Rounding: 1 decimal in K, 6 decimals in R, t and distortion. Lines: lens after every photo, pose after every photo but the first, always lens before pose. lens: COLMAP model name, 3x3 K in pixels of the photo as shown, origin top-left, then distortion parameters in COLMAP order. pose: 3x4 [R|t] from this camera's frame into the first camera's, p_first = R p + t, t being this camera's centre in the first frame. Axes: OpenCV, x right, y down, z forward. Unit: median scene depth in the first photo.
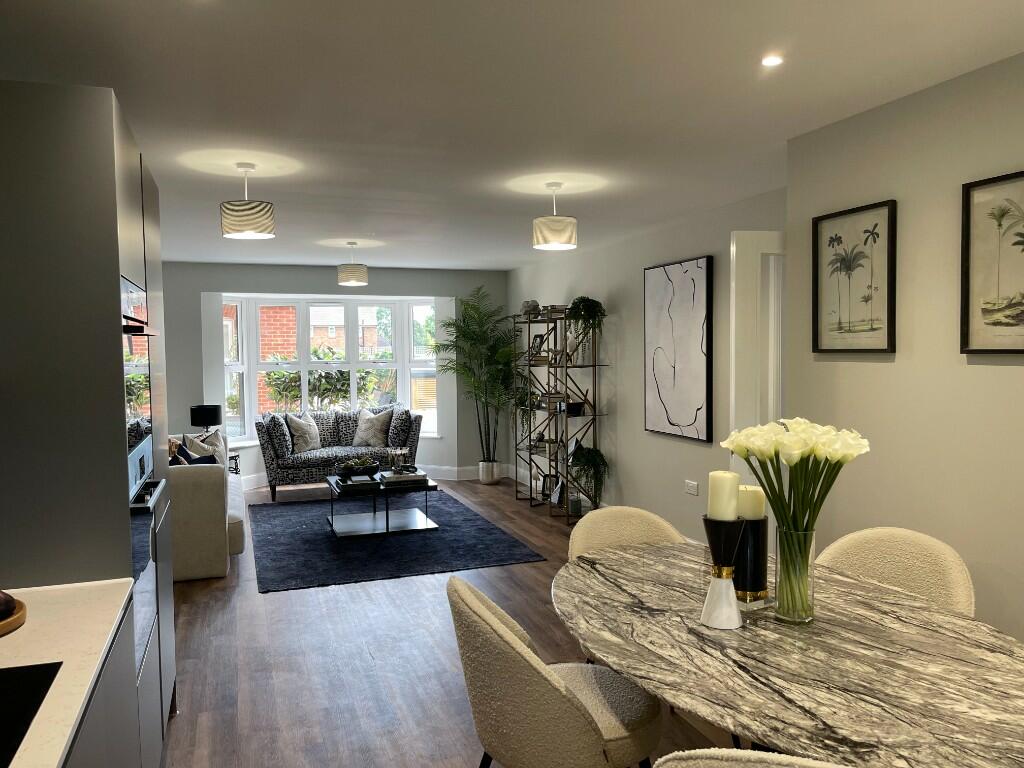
lens RADIAL K [[755.3, 0, 512.0], [0, 755.3, 384.0], [0, 0, 1]] dist [0.004301, 0.000555]
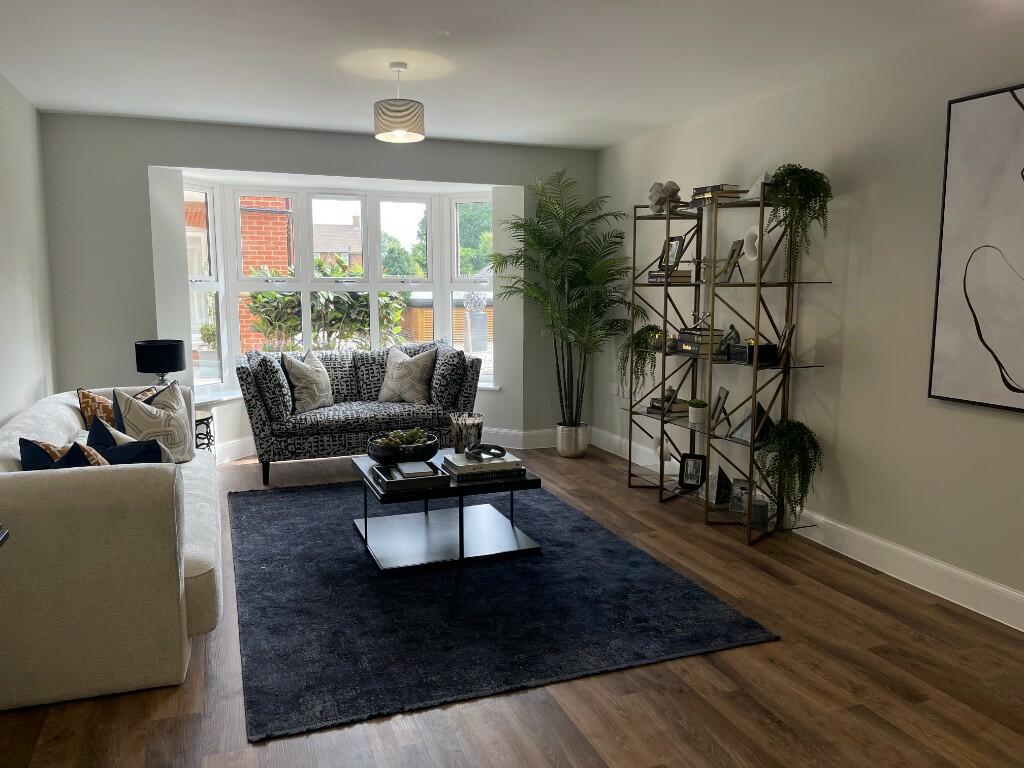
lens RADIAL K [[794.6, 0, 512.0], [0, 794.6, 384.0], [0, 0, 1]] dist [0.026631, -0.004084]
pose [[0.999914, 0.012027, 0.005187, -0.102025], [-0.012421, 0.996381, 0.084084, 0.003852], [-0.004157, -0.084141, 0.996445, 0.302272]]
